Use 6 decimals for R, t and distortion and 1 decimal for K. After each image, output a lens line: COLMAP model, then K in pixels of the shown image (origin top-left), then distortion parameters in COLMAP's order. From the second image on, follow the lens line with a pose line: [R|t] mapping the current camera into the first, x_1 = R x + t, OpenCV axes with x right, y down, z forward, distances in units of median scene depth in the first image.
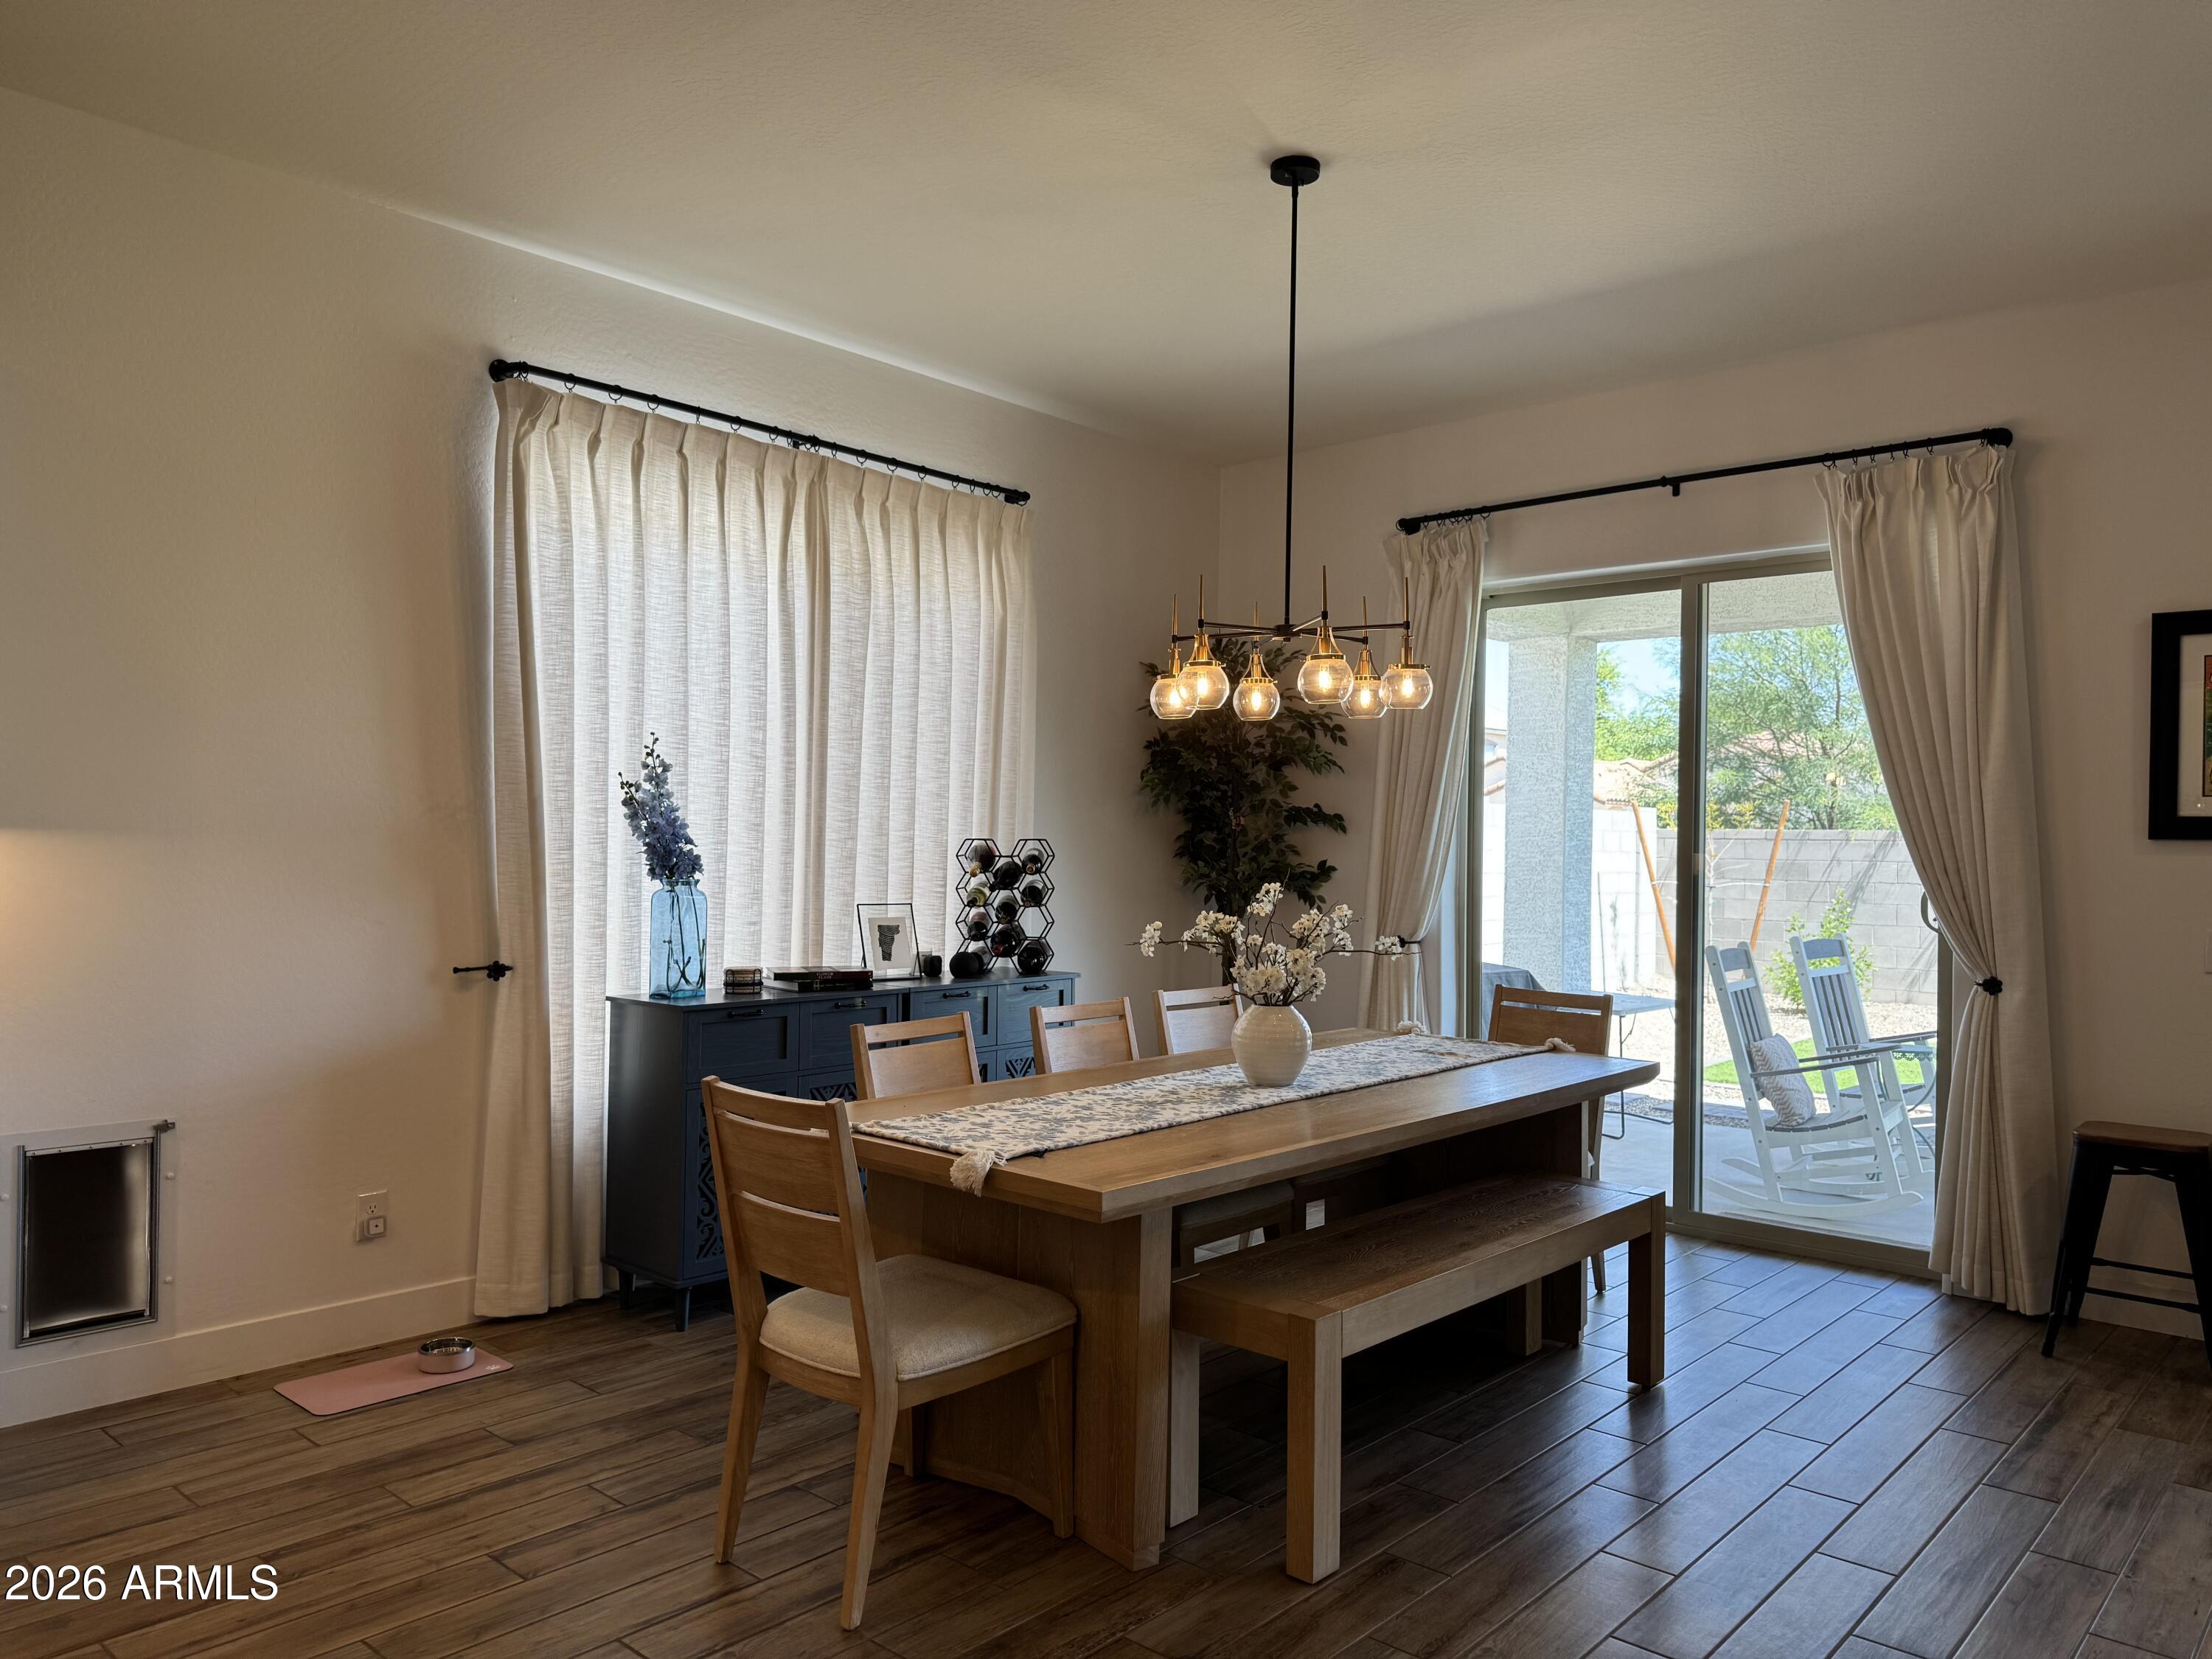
lens RADIAL K [[1555.8, 0, 1099.7], [0, 1555.8, 823.6], [0, 0, 1]] dist [0.058258, -0.072980]
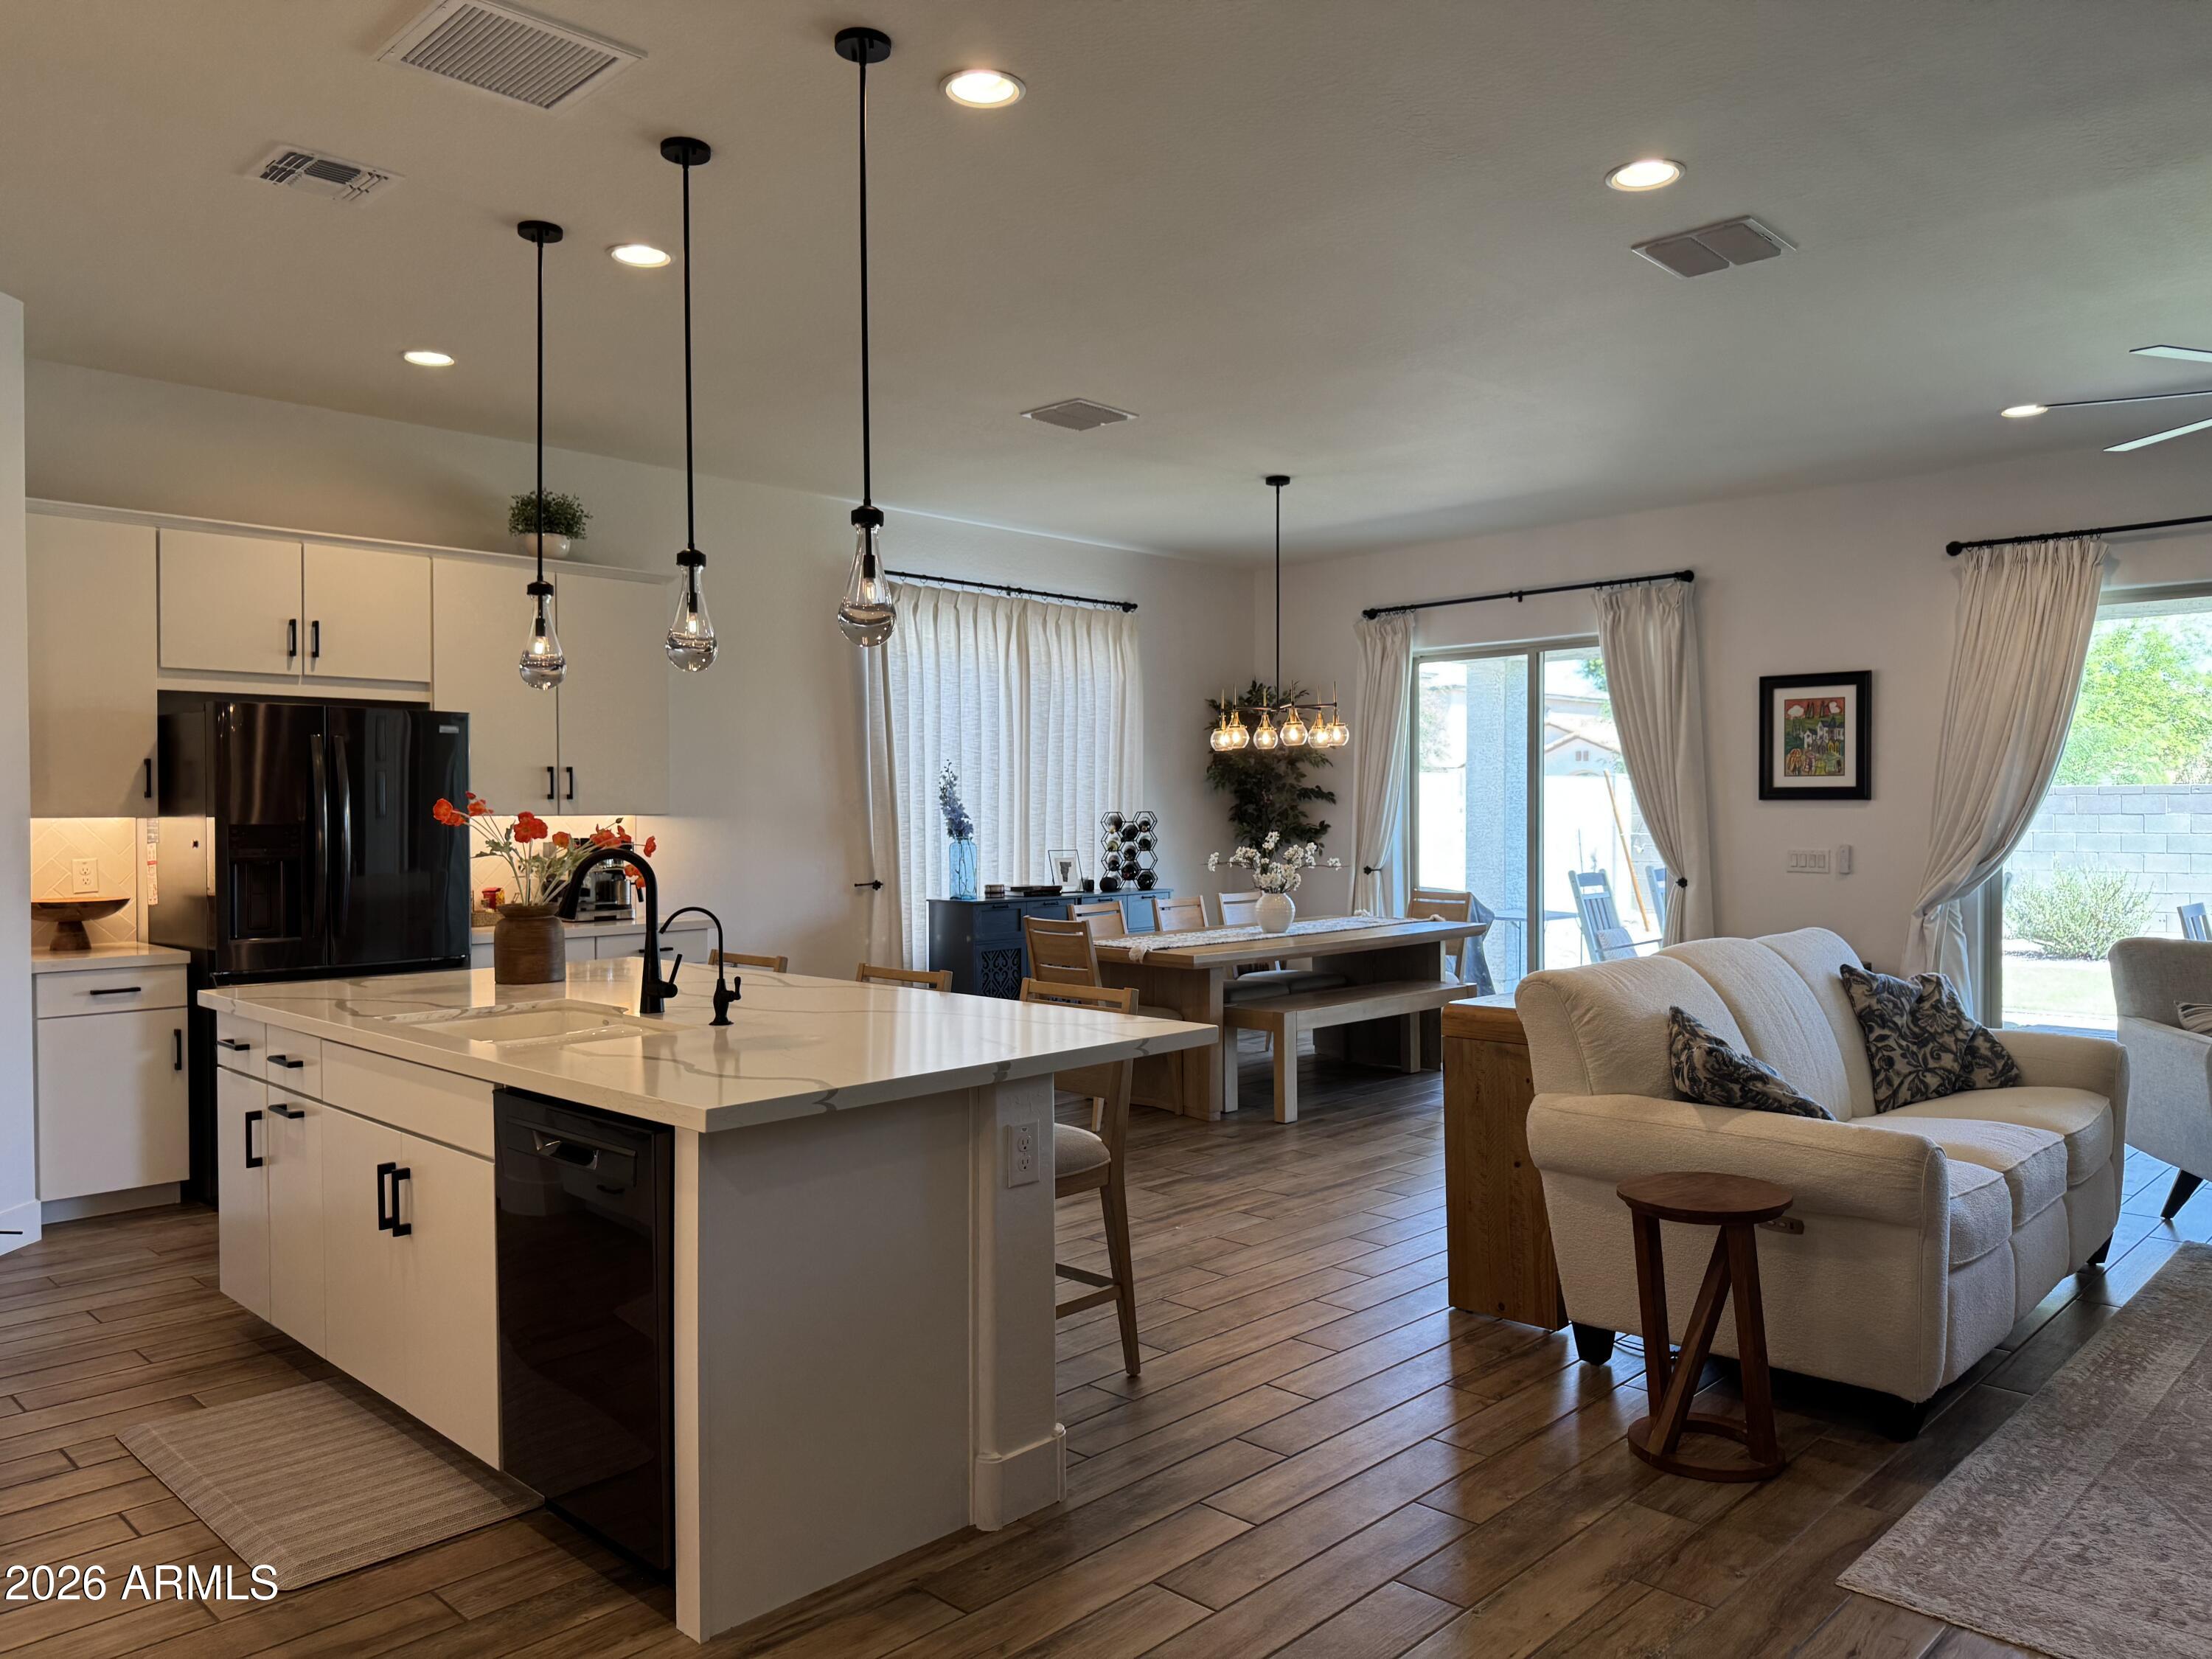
lens RADIAL K [[1555.8, 0, 1102.4], [0, 1555.8, 834.2], [0, 0, 1]] dist [0.058258, -0.072980]
pose [[0.998912, -0.018461, -0.042834, -0.018338], [0.019641, 0.999435, 0.027290, -0.014204], [0.042306, -0.028102, 0.998709, -0.794110]]
